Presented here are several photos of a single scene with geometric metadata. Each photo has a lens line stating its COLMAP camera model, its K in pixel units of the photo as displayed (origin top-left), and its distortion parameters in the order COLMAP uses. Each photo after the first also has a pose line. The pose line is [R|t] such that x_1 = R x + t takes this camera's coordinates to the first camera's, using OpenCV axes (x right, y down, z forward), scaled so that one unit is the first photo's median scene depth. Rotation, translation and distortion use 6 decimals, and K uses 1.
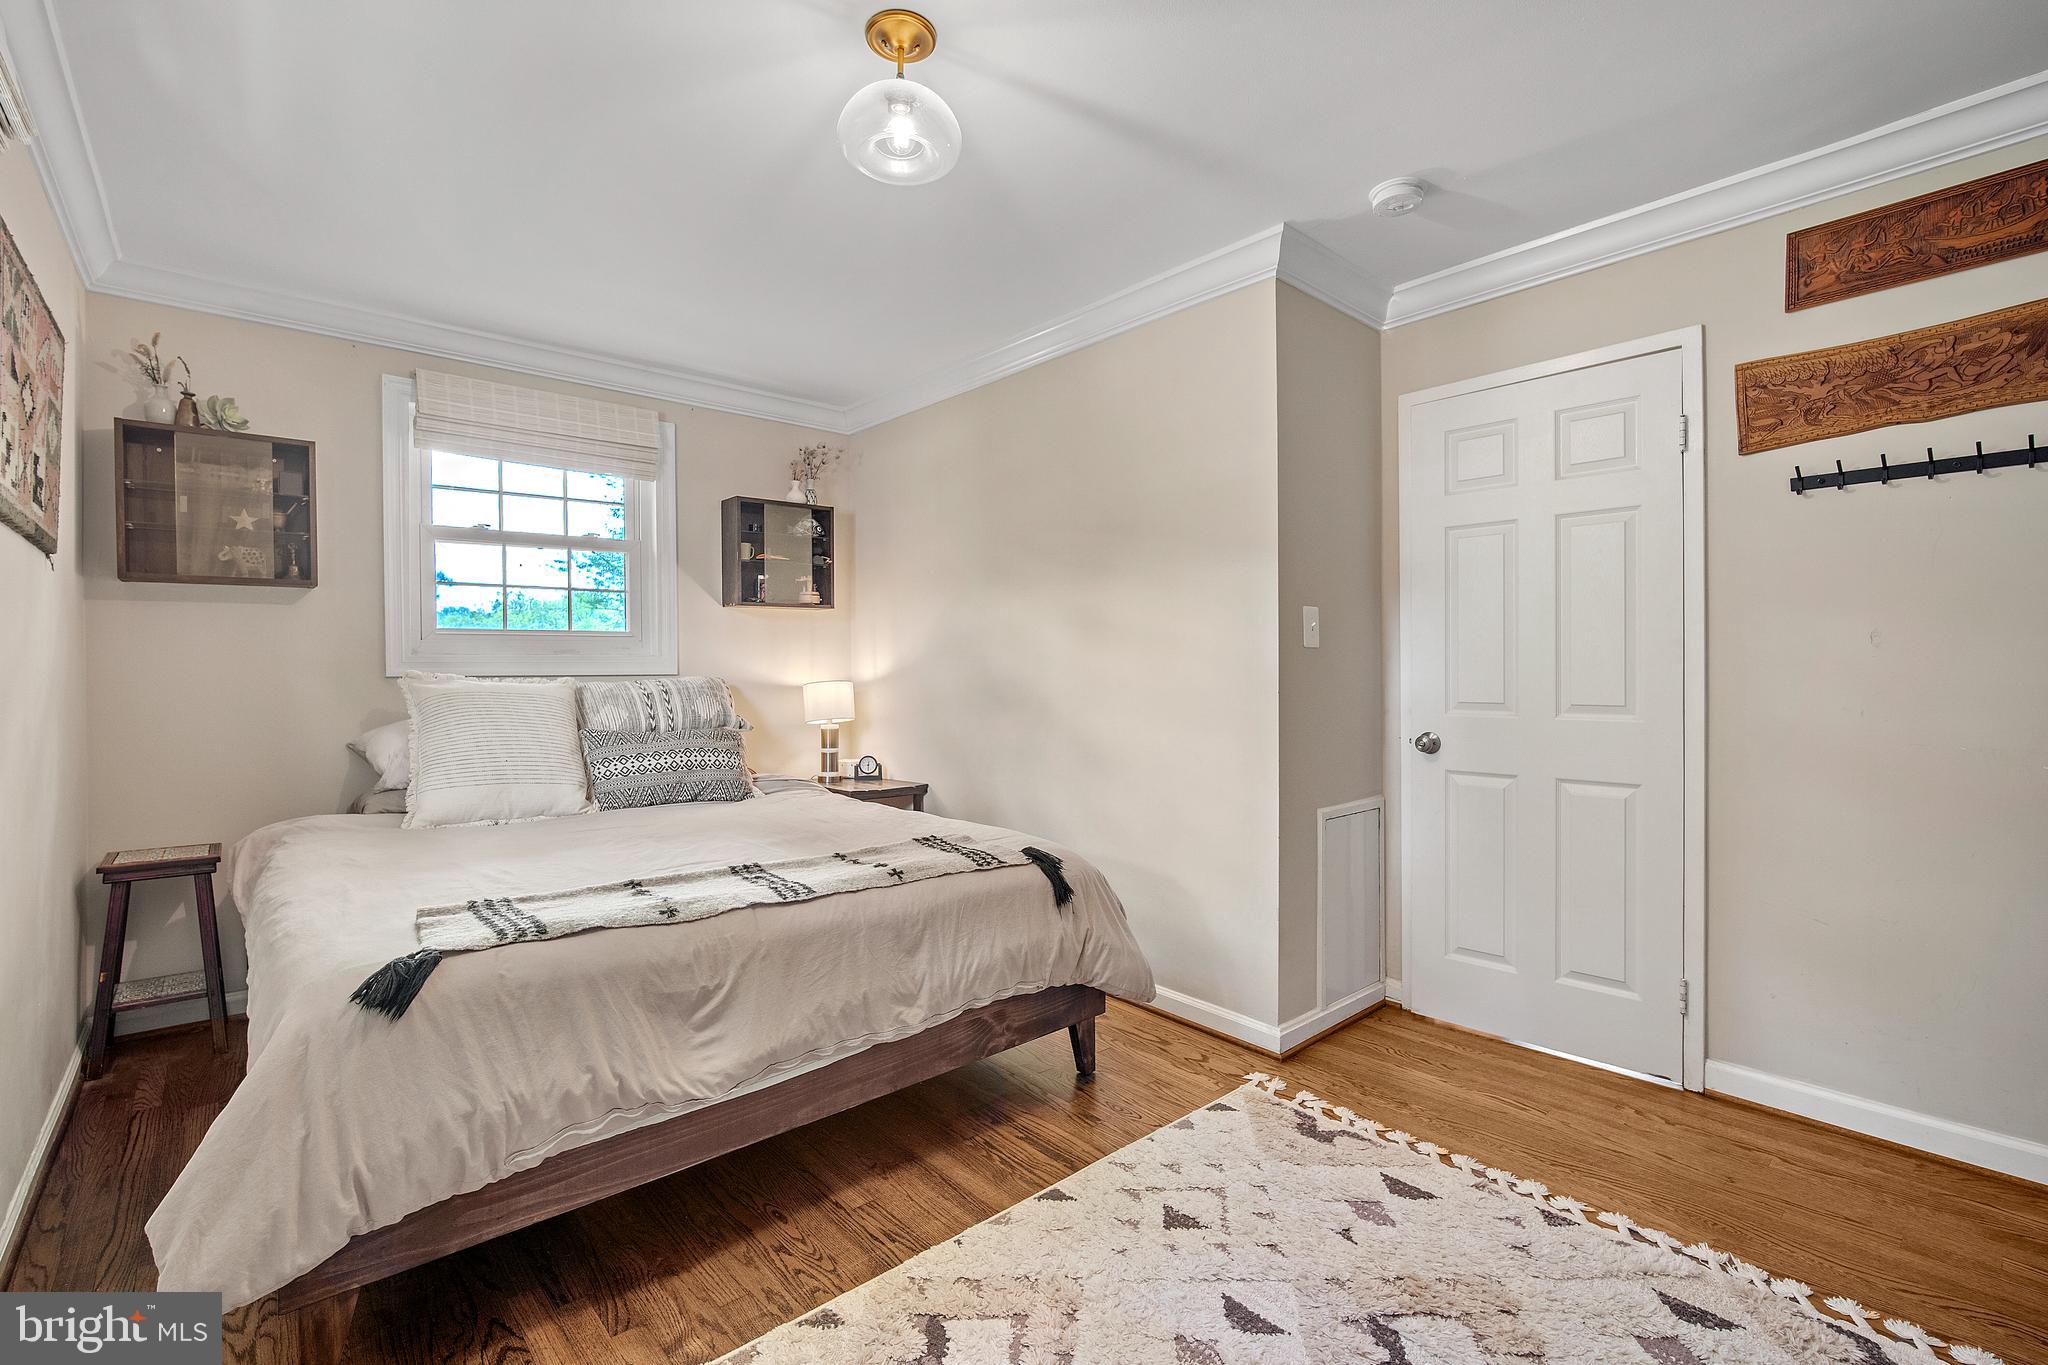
lens RADIAL K [[900.8, 0, 1025.4], [0, 900.8, 678.1], [0, 0, 1]] dist [-0.008524, 0.000249]
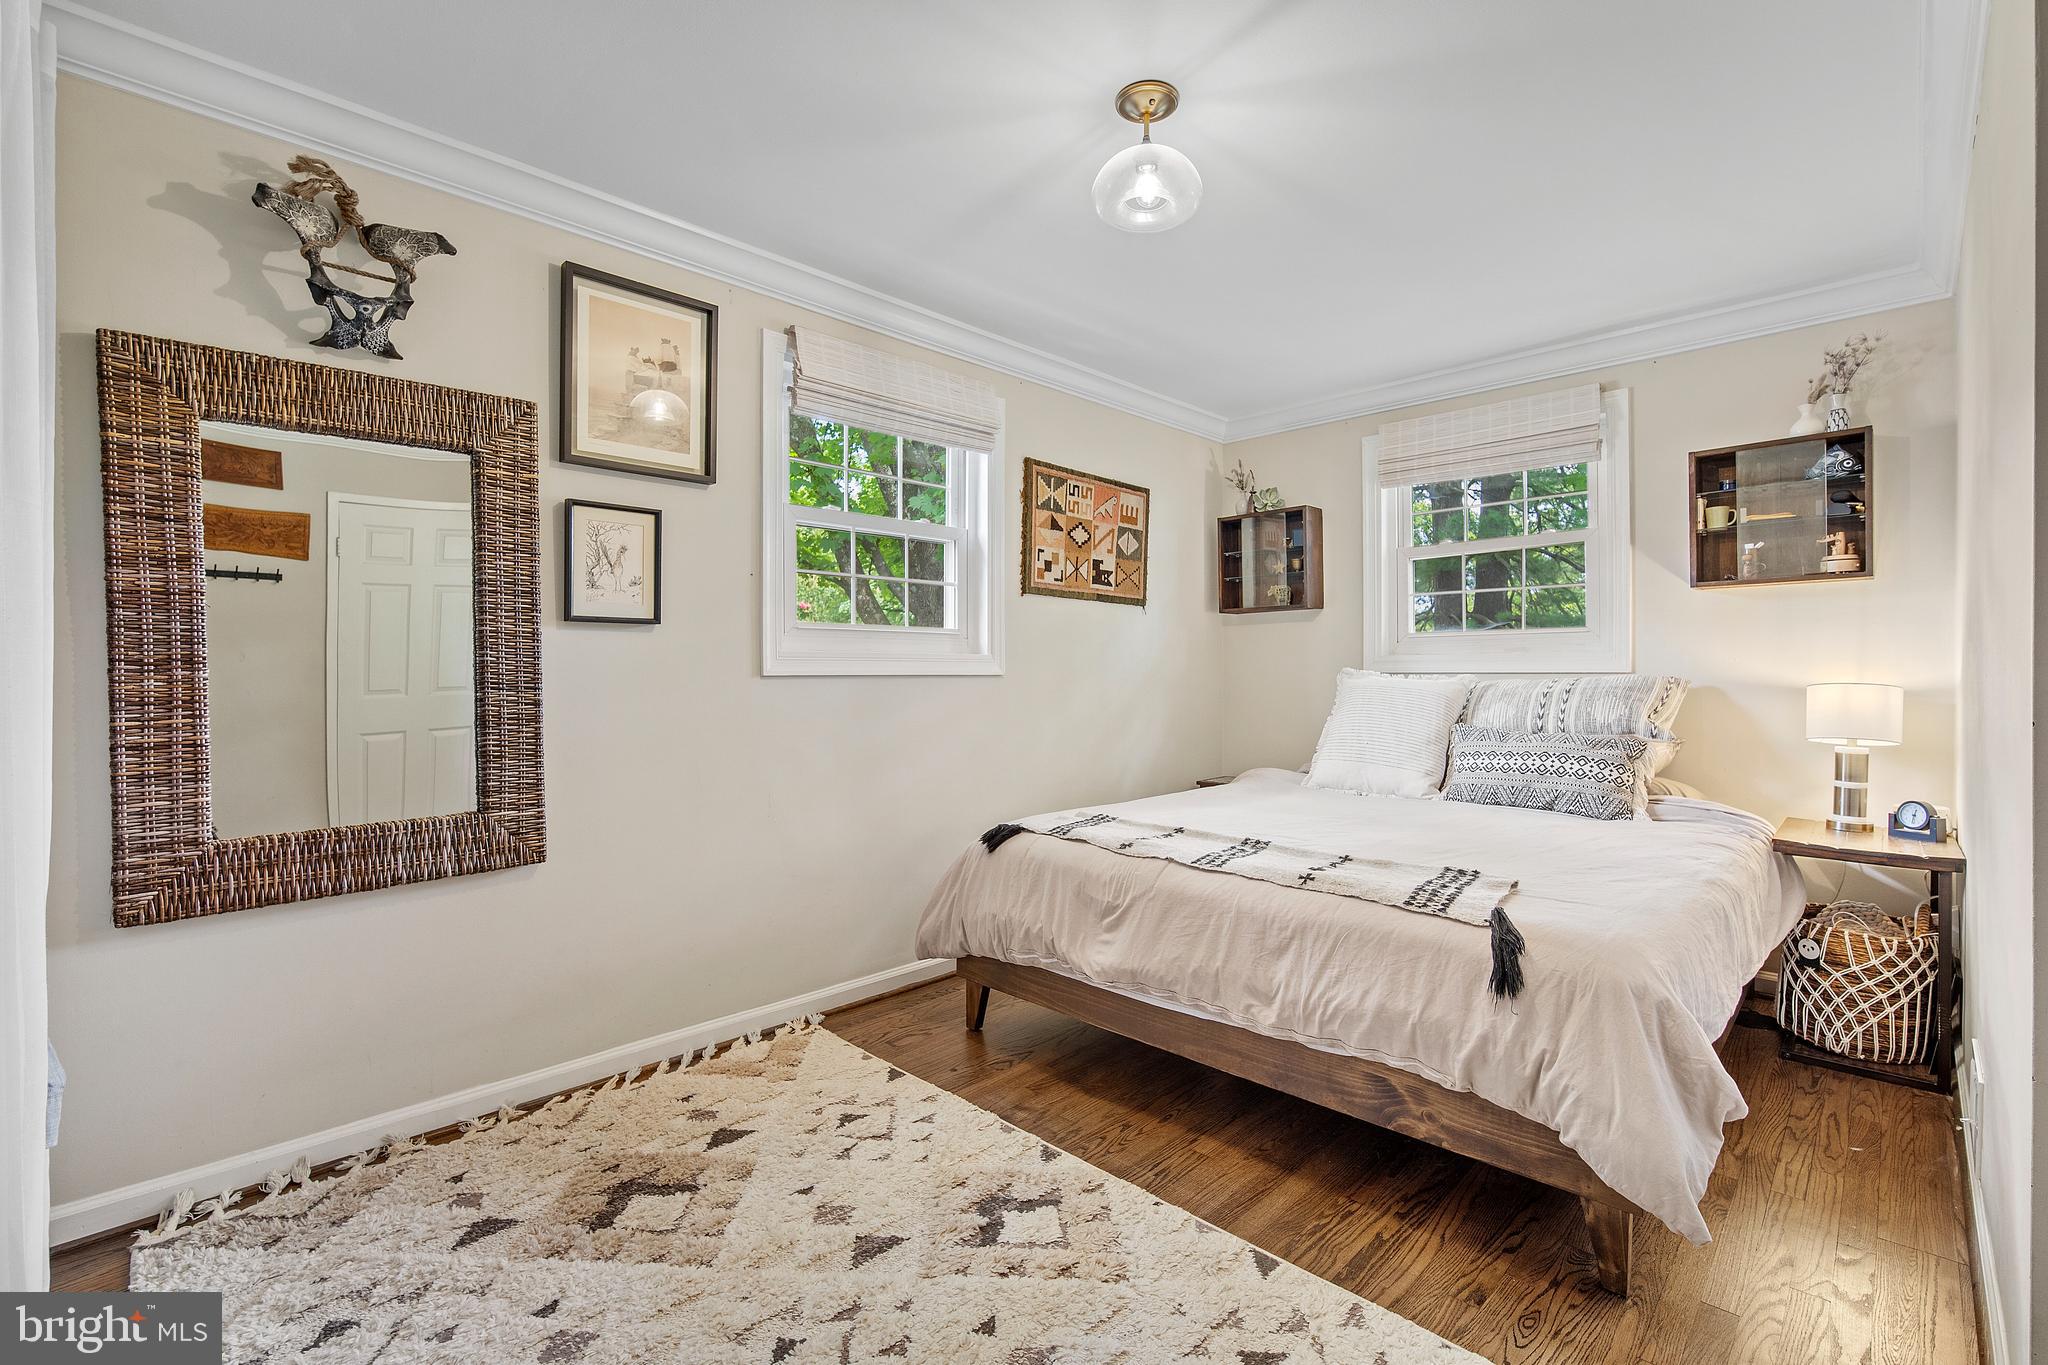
lens RADIAL K [[900.8, 0, 1025.4], [0, 900.8, 678.1], [0, 0, 1]] dist [-0.008524, 0.000249]
pose [[0.071076, 0.010991, -0.997410, 0.623280], [-0.007072, 0.999920, 0.010515, -0.005163], [0.997446, 0.006306, 0.071148, 0.488108]]
